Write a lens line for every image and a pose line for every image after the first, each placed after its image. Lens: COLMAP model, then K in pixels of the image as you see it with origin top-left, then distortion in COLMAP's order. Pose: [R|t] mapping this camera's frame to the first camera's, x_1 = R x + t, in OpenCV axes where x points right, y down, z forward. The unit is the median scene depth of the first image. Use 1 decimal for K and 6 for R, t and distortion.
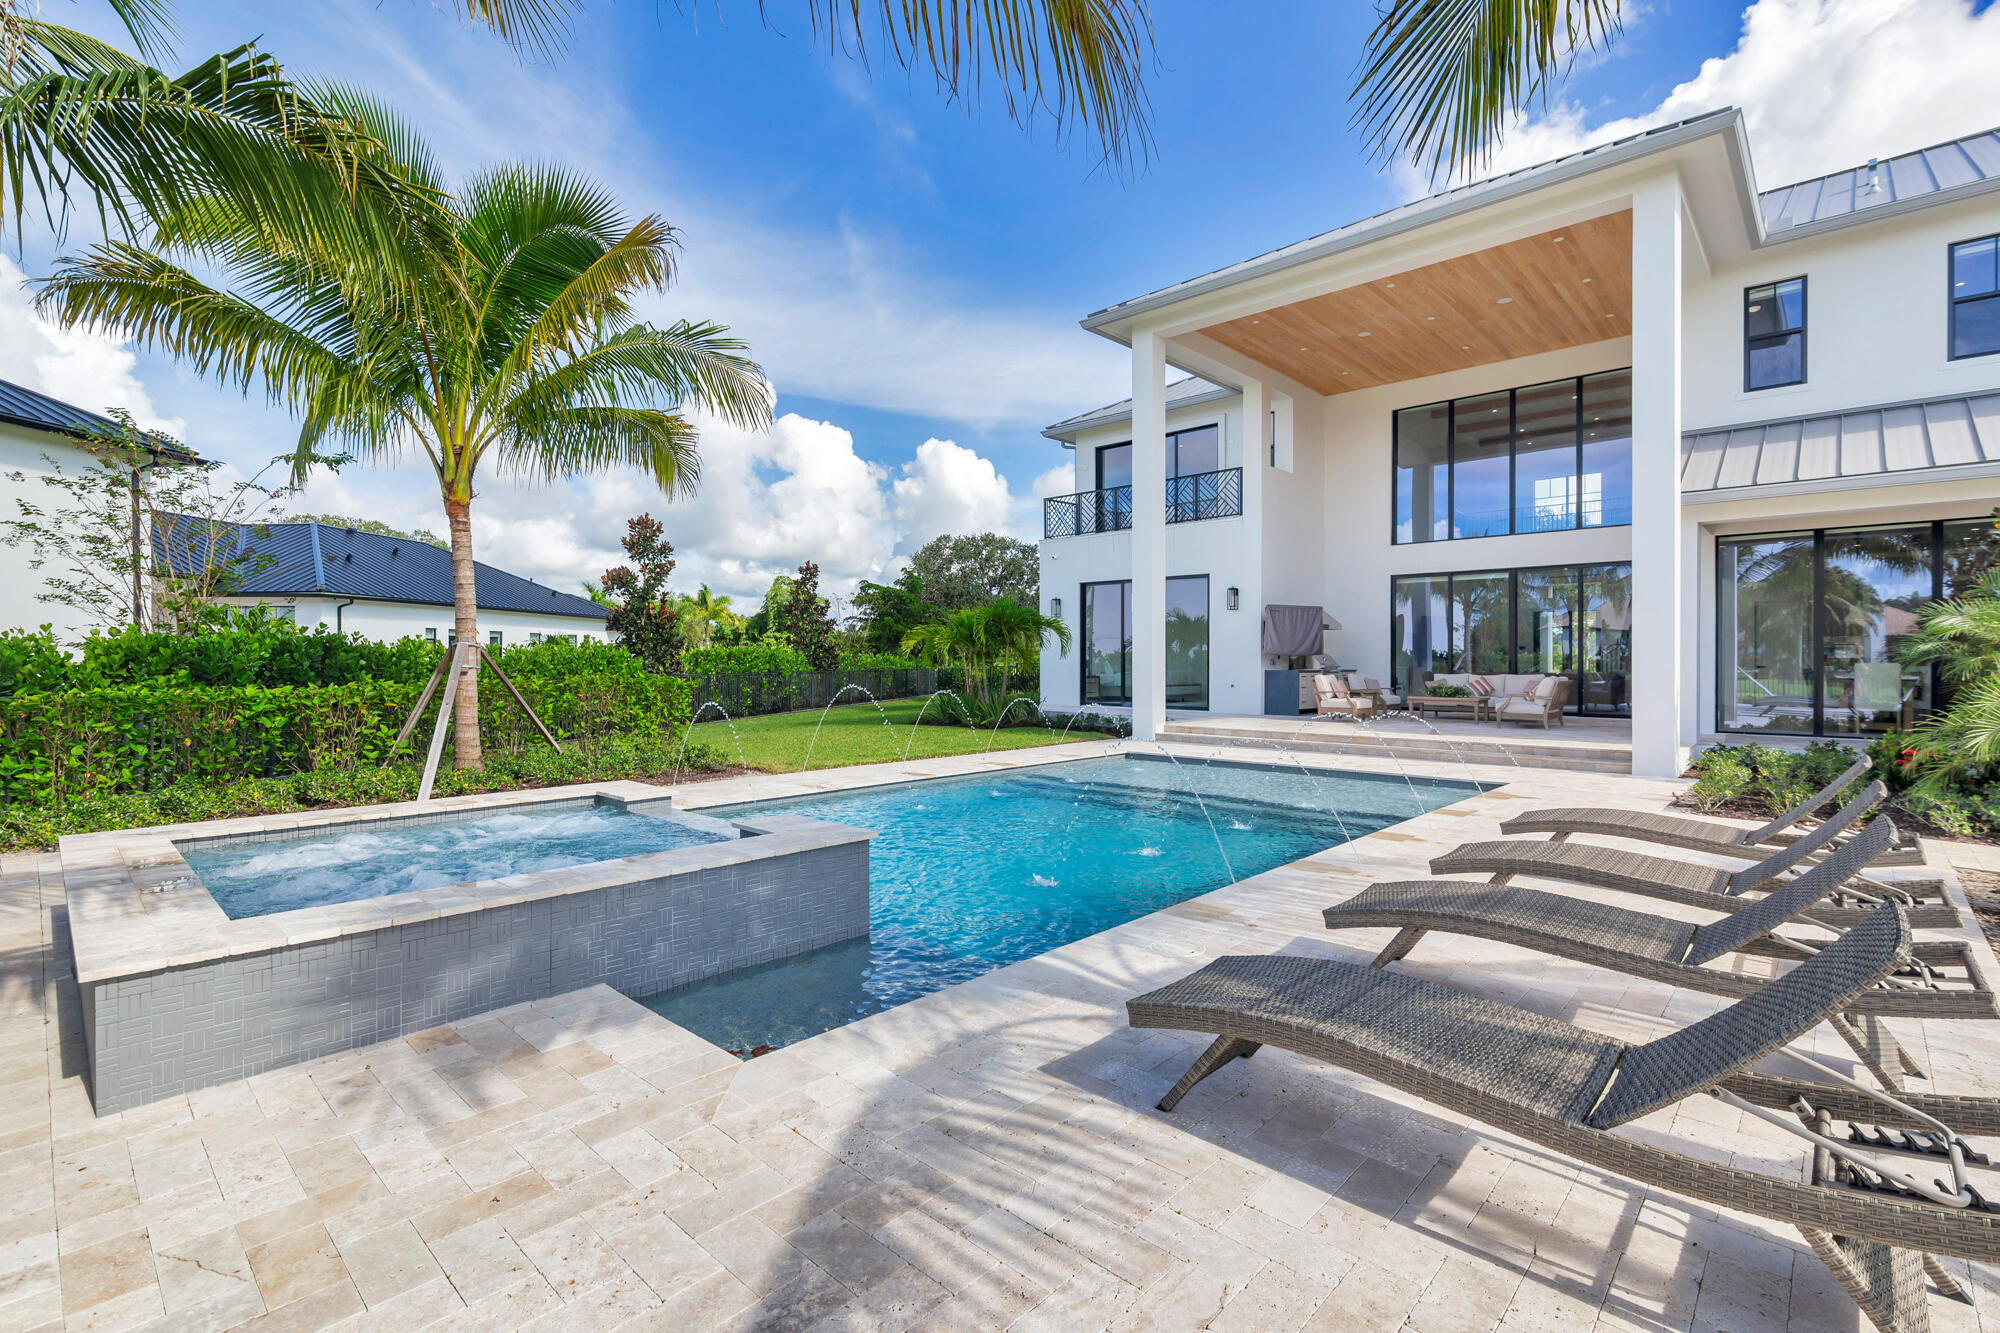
lens RADIAL K [[912.7, 0, 1000.0], [0, 912.7, 666.5], [0, 0, 1]] dist [-0.000467, -0.000247]
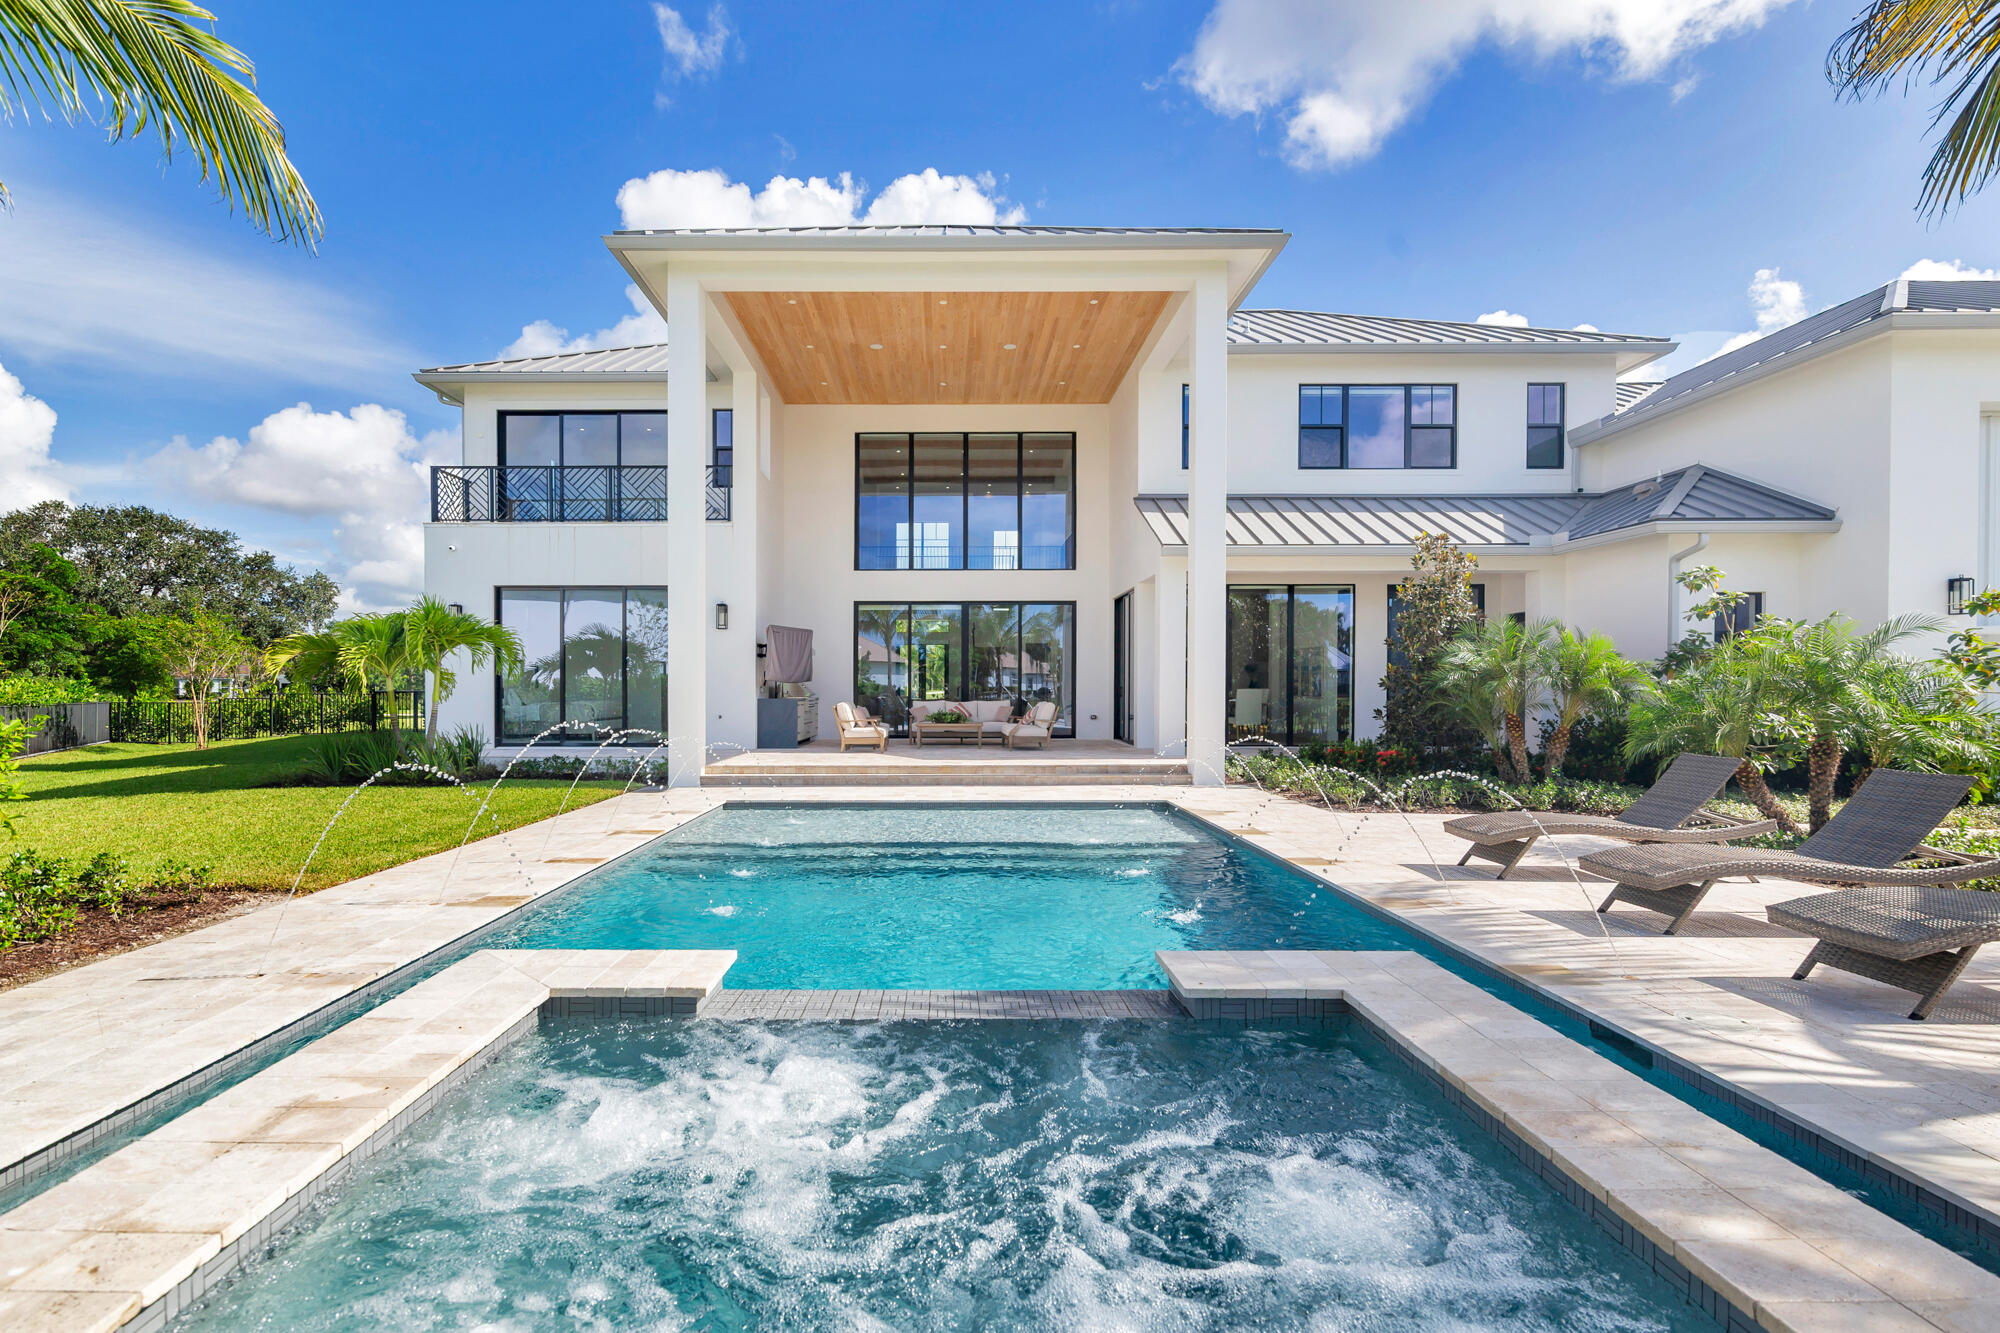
lens RADIAL K [[937.0, 0, 950.4], [0, 937.0, 735.3], [0, 0, 1]] dist [0.000376, -0.009458]
pose [[0.726127, -0.034423, 0.686698, -0.216774], [0.005554, 0.999007, 0.044206, 0.000230], [-0.687538, -0.028285, 0.725597, 0.207364]]
